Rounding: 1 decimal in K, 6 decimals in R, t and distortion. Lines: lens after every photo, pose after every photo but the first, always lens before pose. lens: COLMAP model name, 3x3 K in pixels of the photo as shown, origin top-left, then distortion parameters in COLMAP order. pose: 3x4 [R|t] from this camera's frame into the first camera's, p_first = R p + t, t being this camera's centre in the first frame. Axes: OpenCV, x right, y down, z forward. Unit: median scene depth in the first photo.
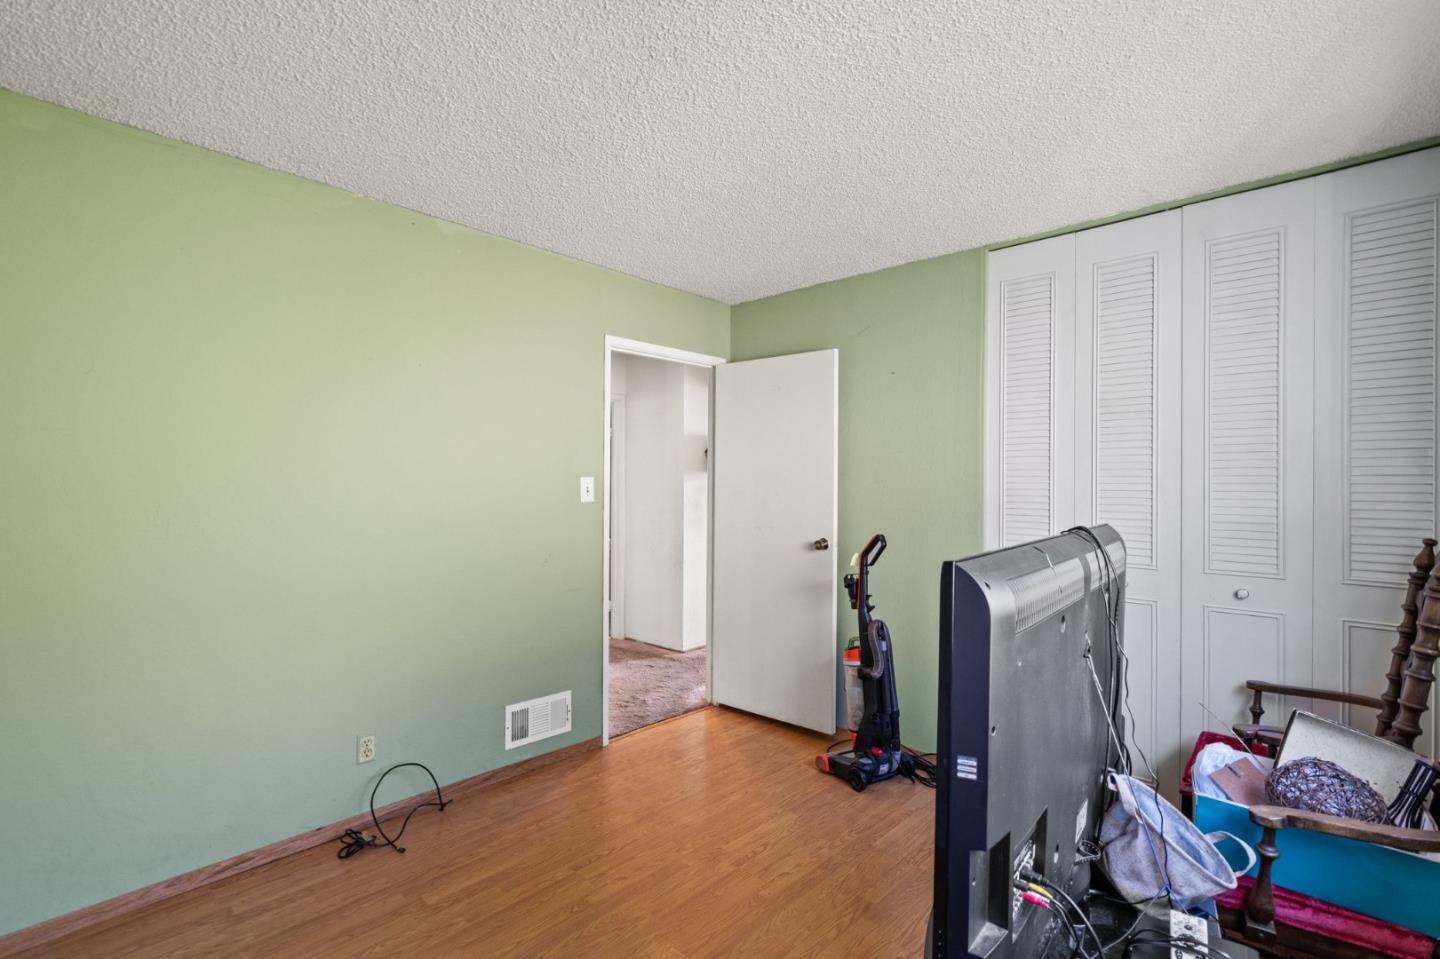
lens RADIAL K [[658.8, 0, 714.7], [0, 658.8, 475.6], [0, 0, 1]] dist [-0.002545, -0.000587]
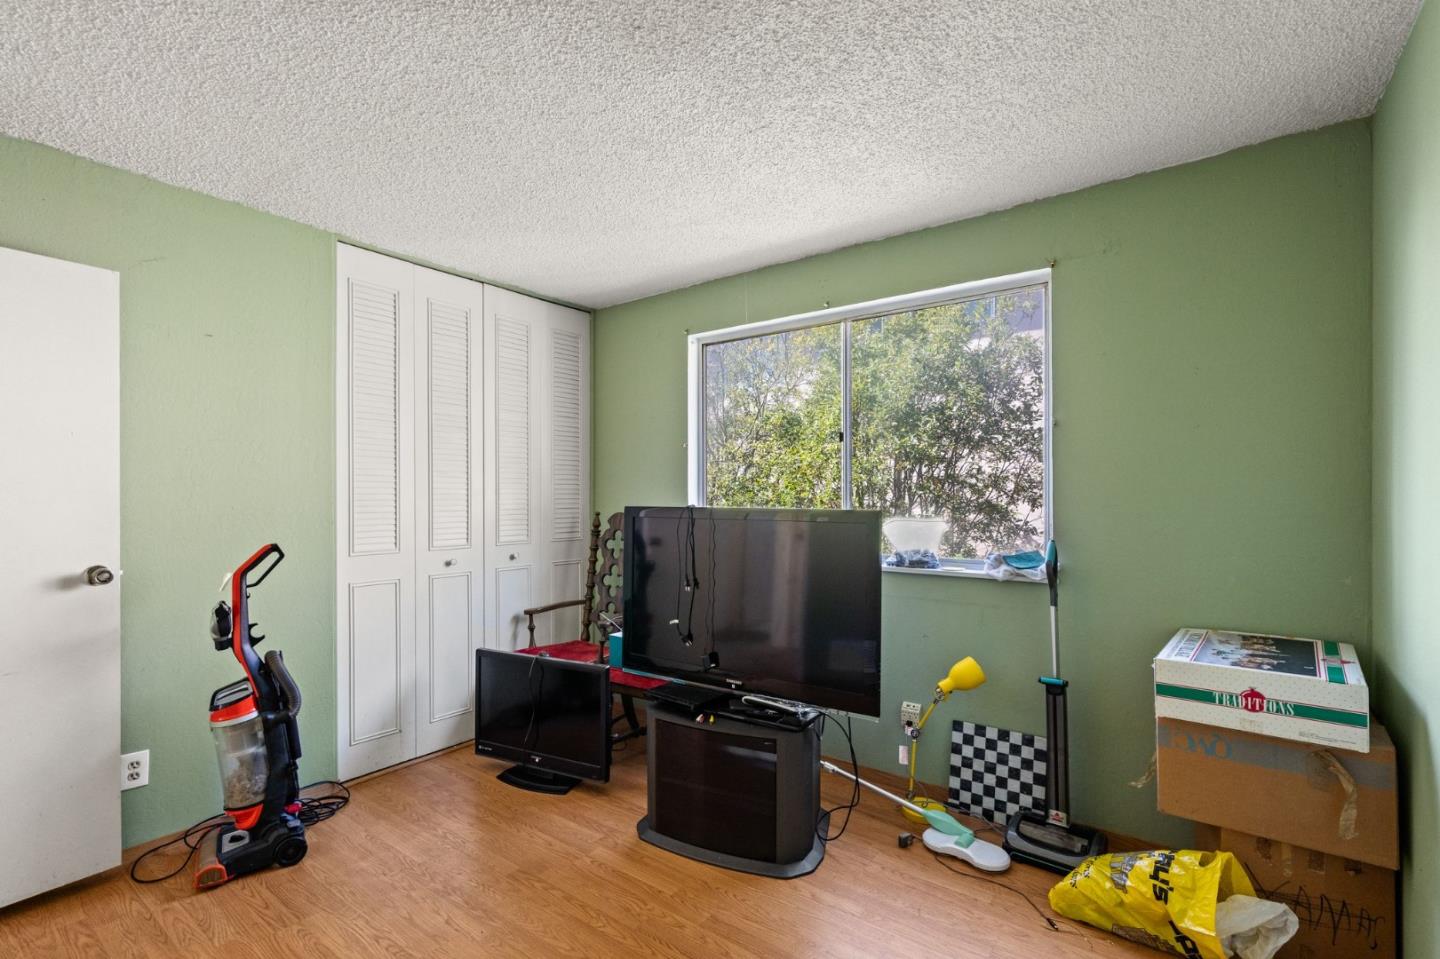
lens RADIAL K [[658.8, 0, 714.7], [0, 658.8, 475.6], [0, 0, 1]] dist [-0.002545, -0.000587]
pose [[-0.105677, 0.016542, 0.994263, -0.597204], [-0.017940, 0.999667, -0.018539, 0.011265], [-0.994239, -0.019796, -0.105345, 0.545793]]
